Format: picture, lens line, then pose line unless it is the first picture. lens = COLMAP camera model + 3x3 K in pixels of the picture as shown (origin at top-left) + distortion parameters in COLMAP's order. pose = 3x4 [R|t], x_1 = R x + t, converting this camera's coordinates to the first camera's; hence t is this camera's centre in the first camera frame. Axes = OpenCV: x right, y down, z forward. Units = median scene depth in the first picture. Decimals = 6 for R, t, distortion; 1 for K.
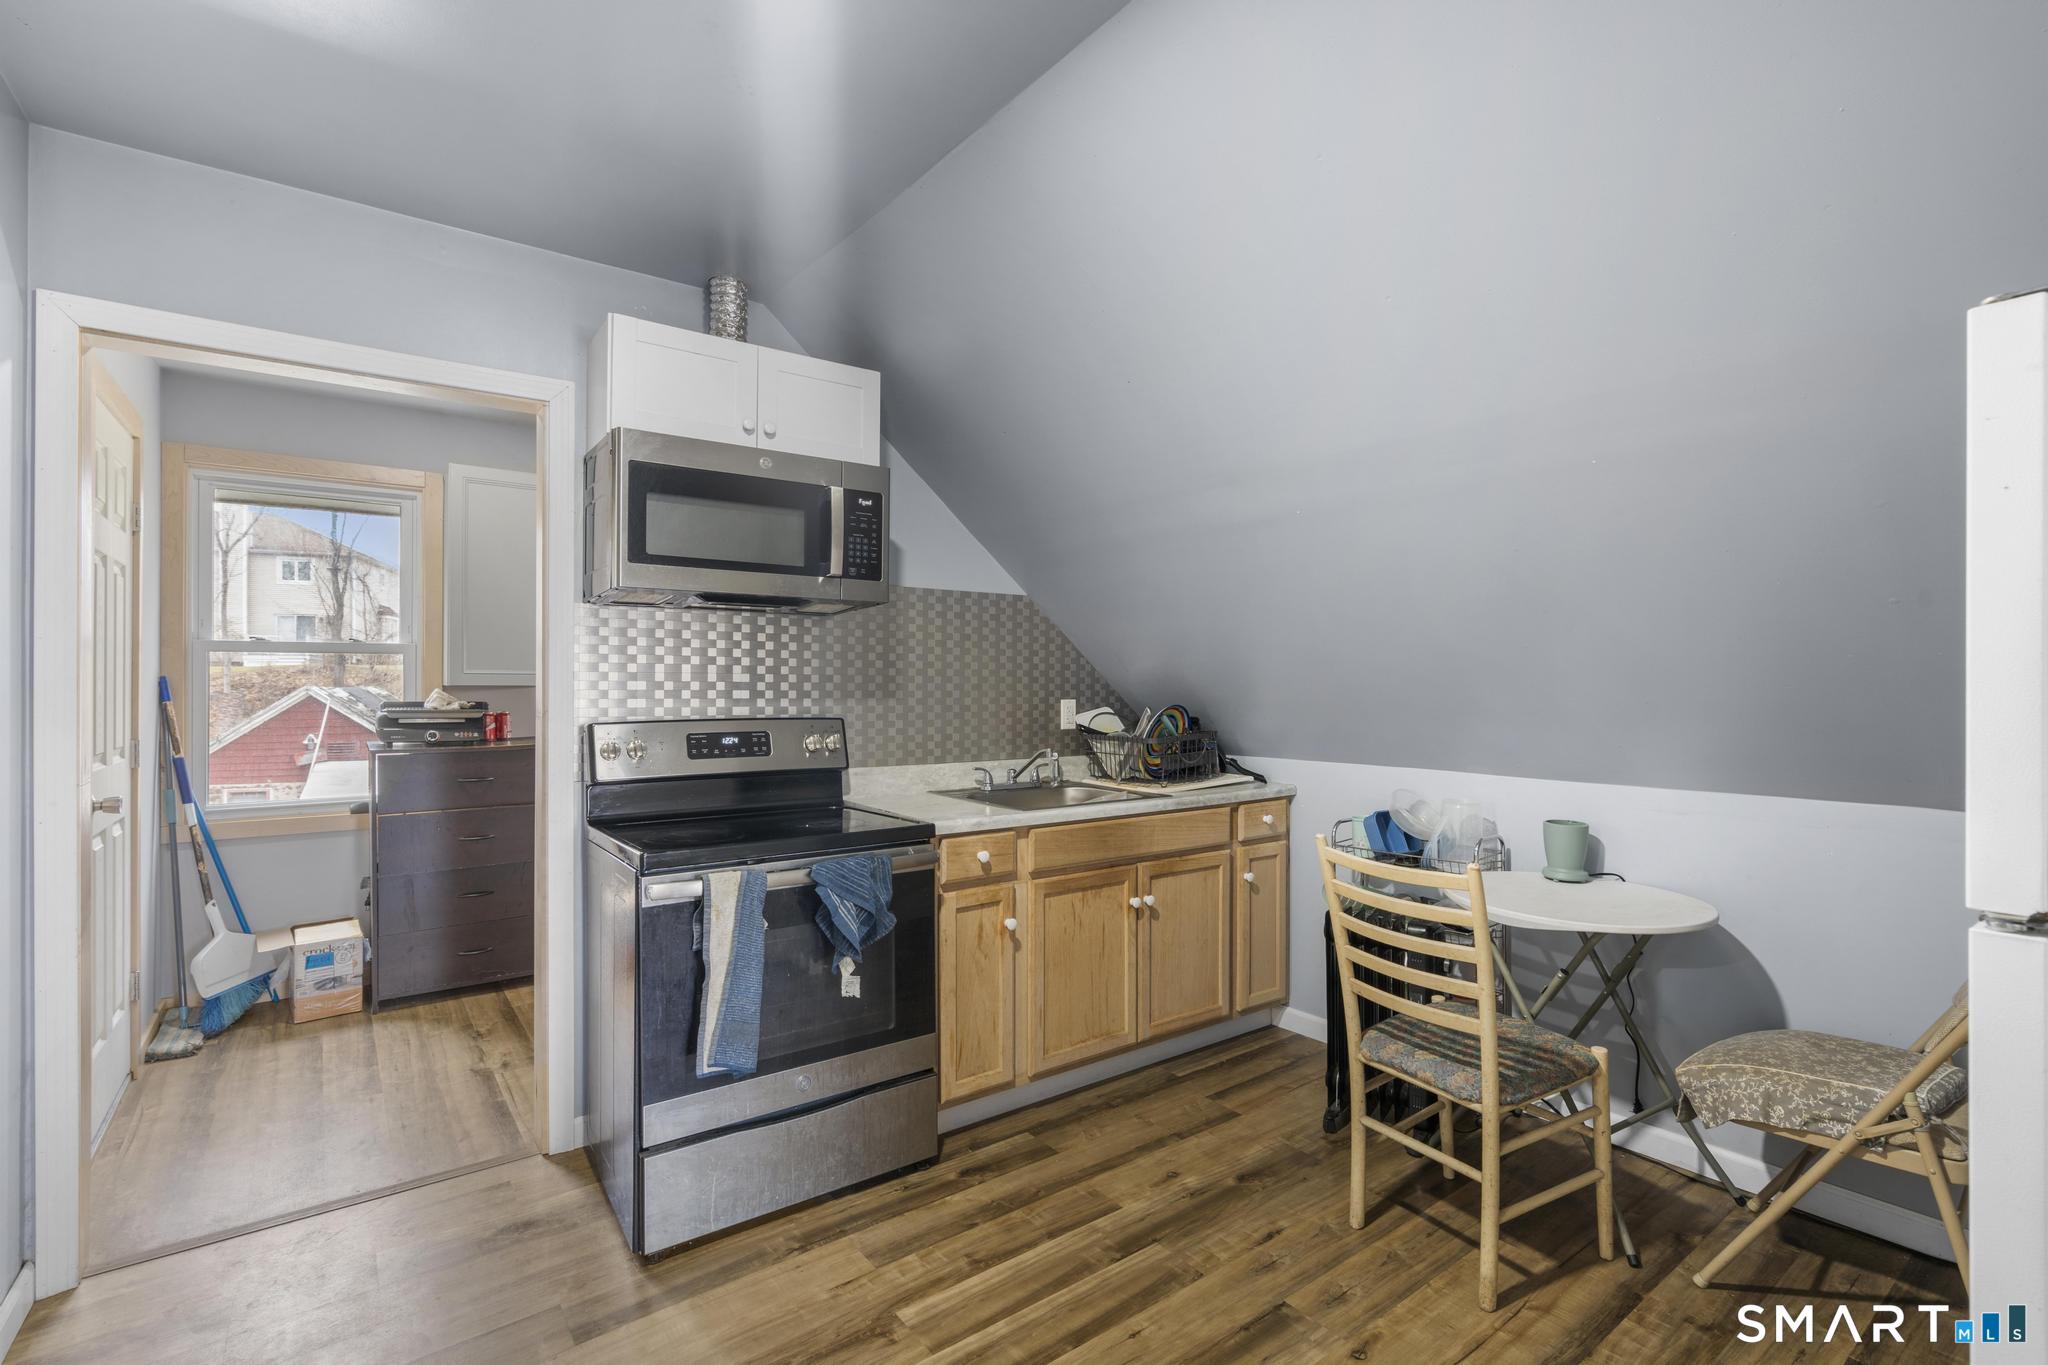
lens RADIAL K [[932.6, 0, 1024.0], [0, 932.6, 682.5], [0, 0, 1]] dist [-0.003613, 0.007286]
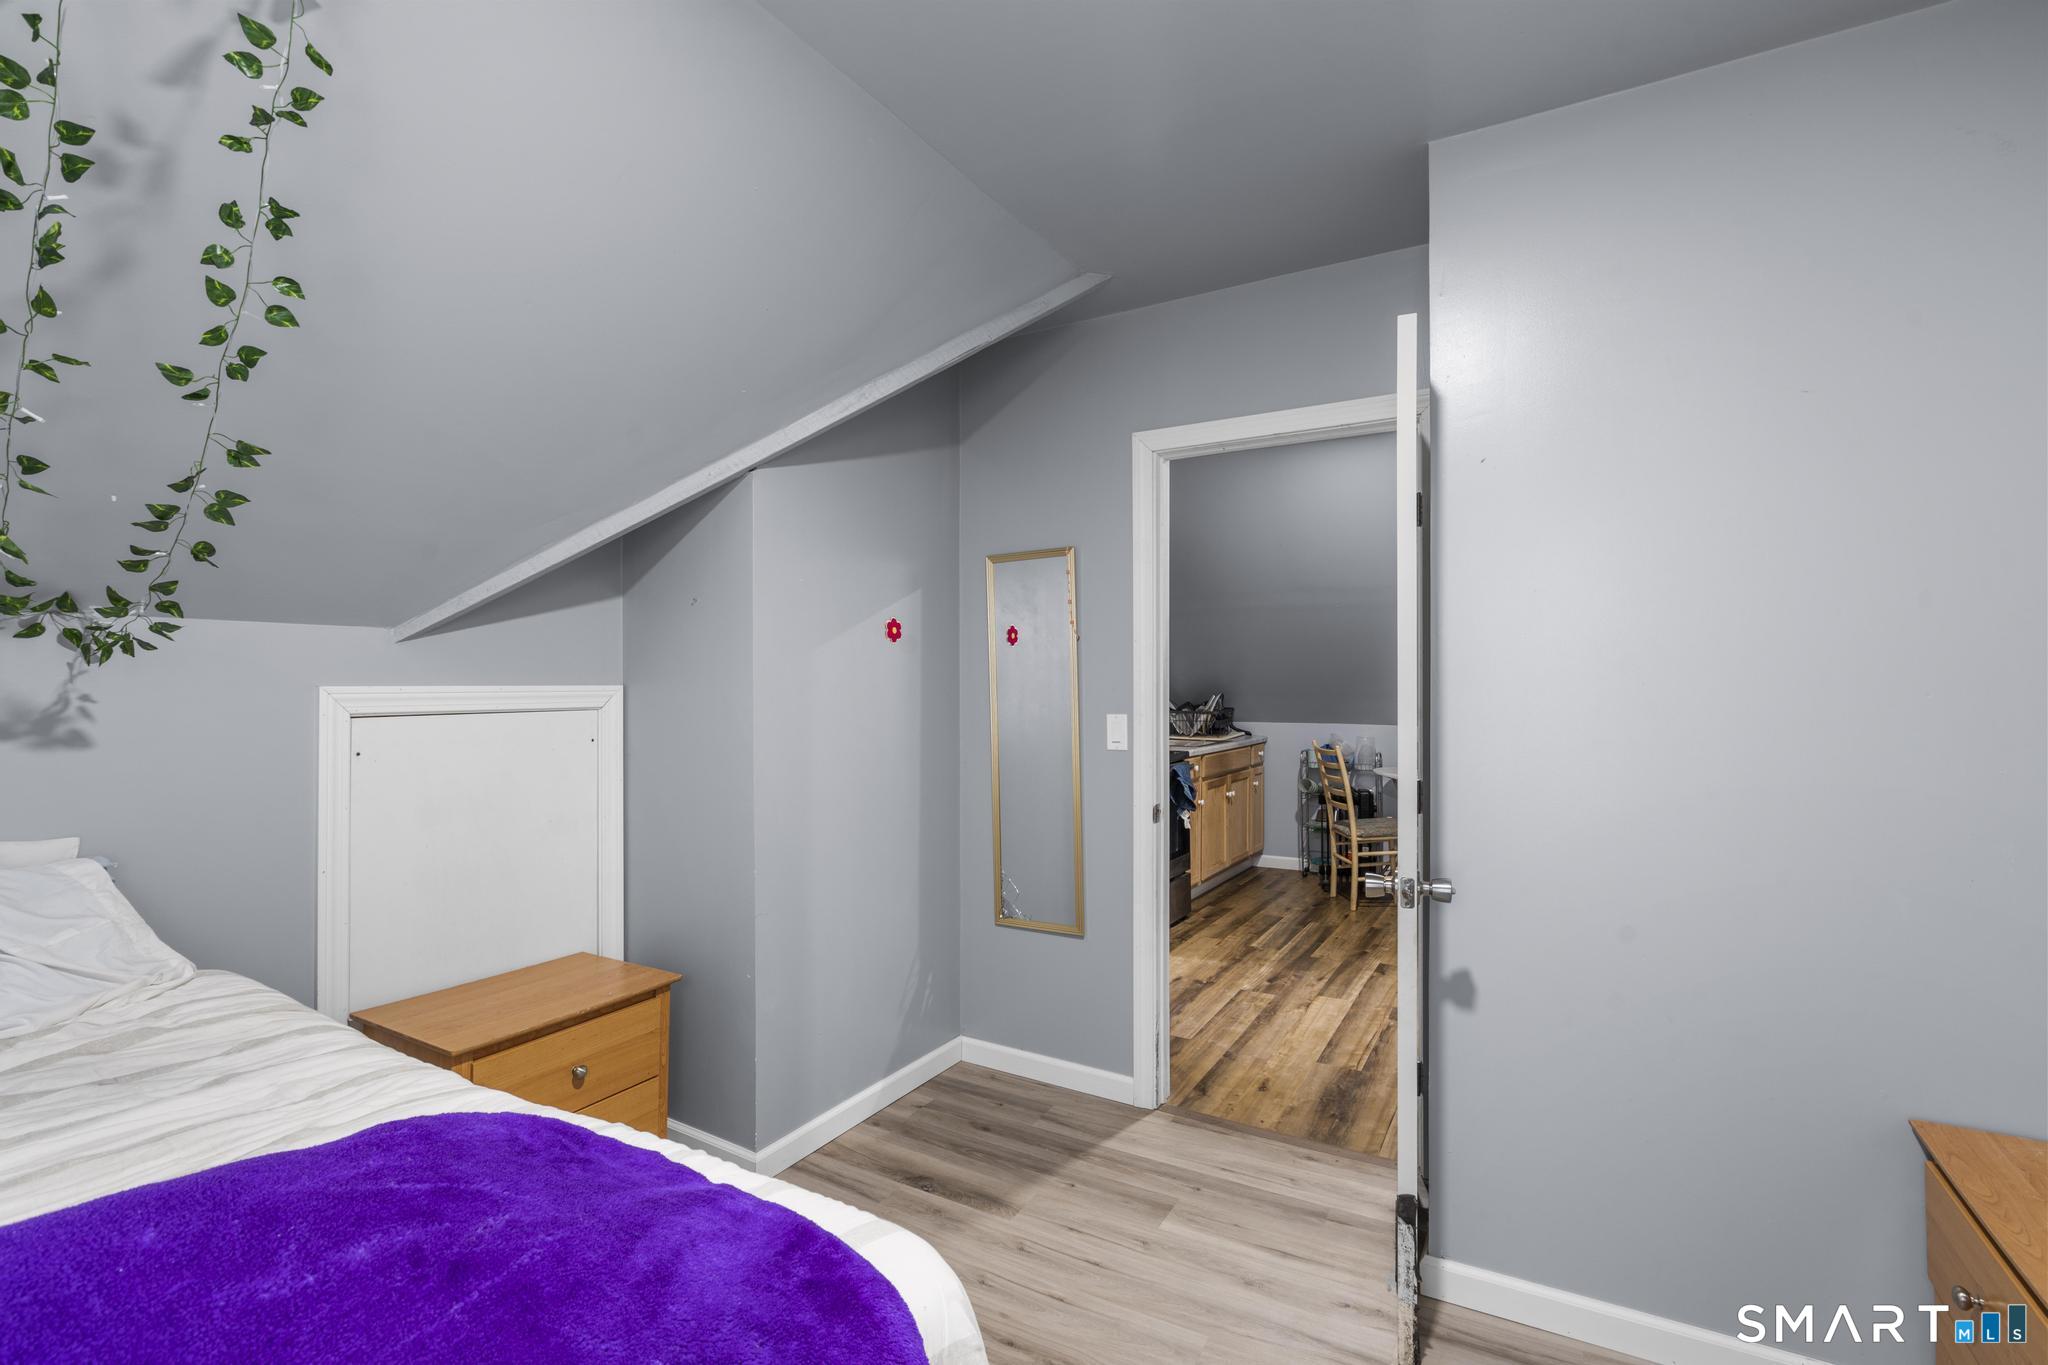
lens RADIAL K [[932.6, 0, 1024.0], [0, 932.6, 682.5], [0, 0, 1]] dist [-0.003613, 0.007286]
pose [[0.922970, -0.000472, 0.384872, -1.063168], [-0.000691, 0.999996, 0.002883, -0.004191], [-0.384871, -0.002926, 0.922966, -0.656338]]
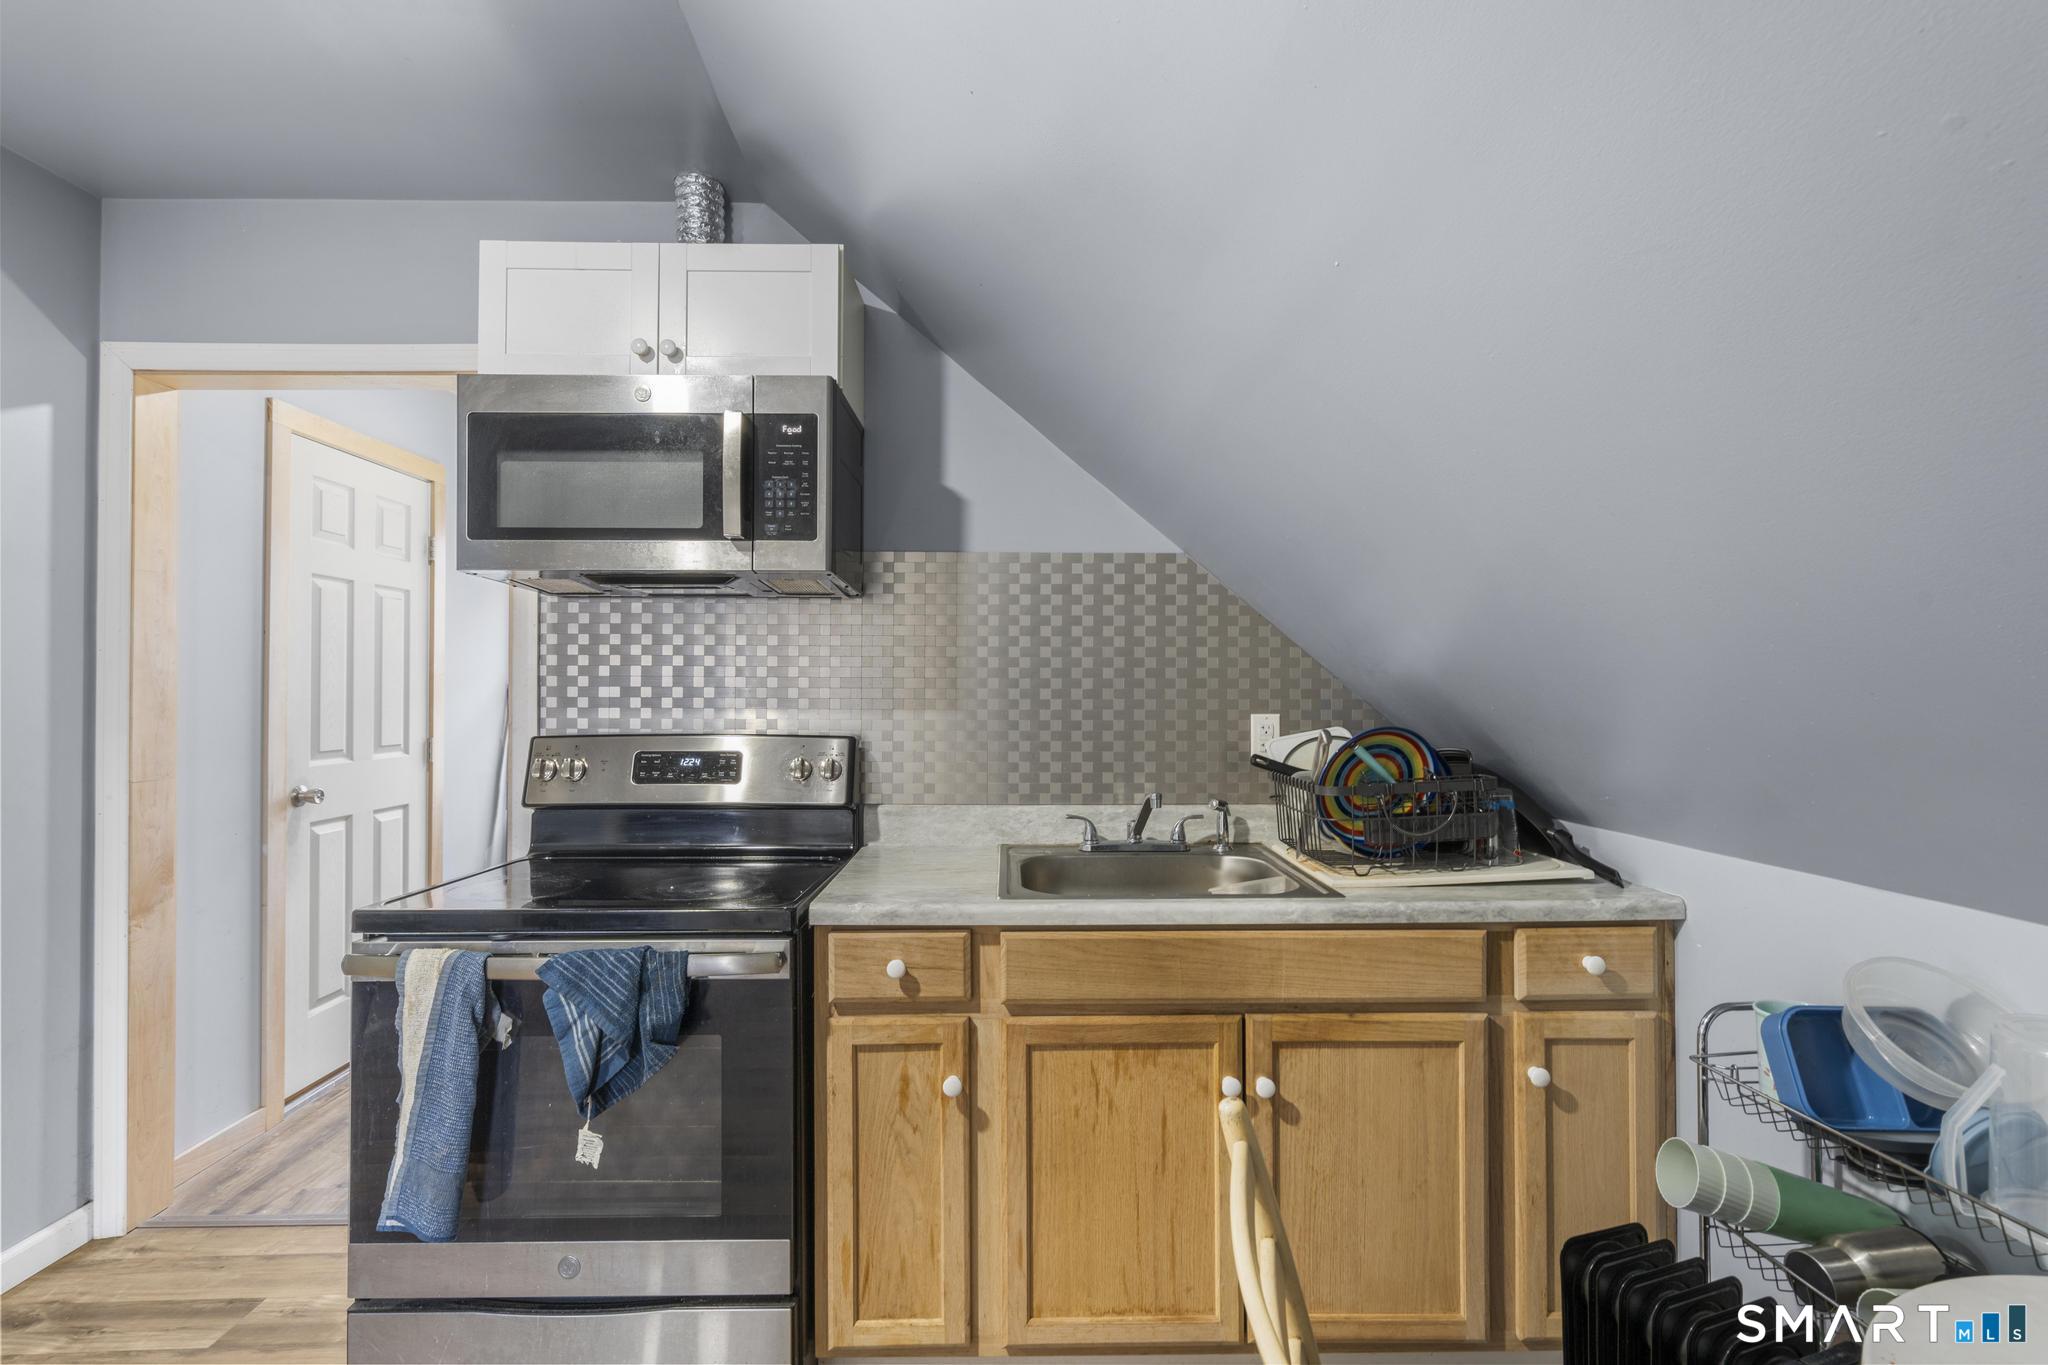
lens RADIAL K [[932.6, 0, 1024.0], [0, 932.6, 682.5], [0, 0, 1]] dist [-0.003613, 0.007286]
pose [[0.817966, -0.006259, -0.575232, 0.348727], [0.002183, 0.999967, -0.007776, 0.002012], [0.575262, 0.005105, 0.817953, 0.495586]]
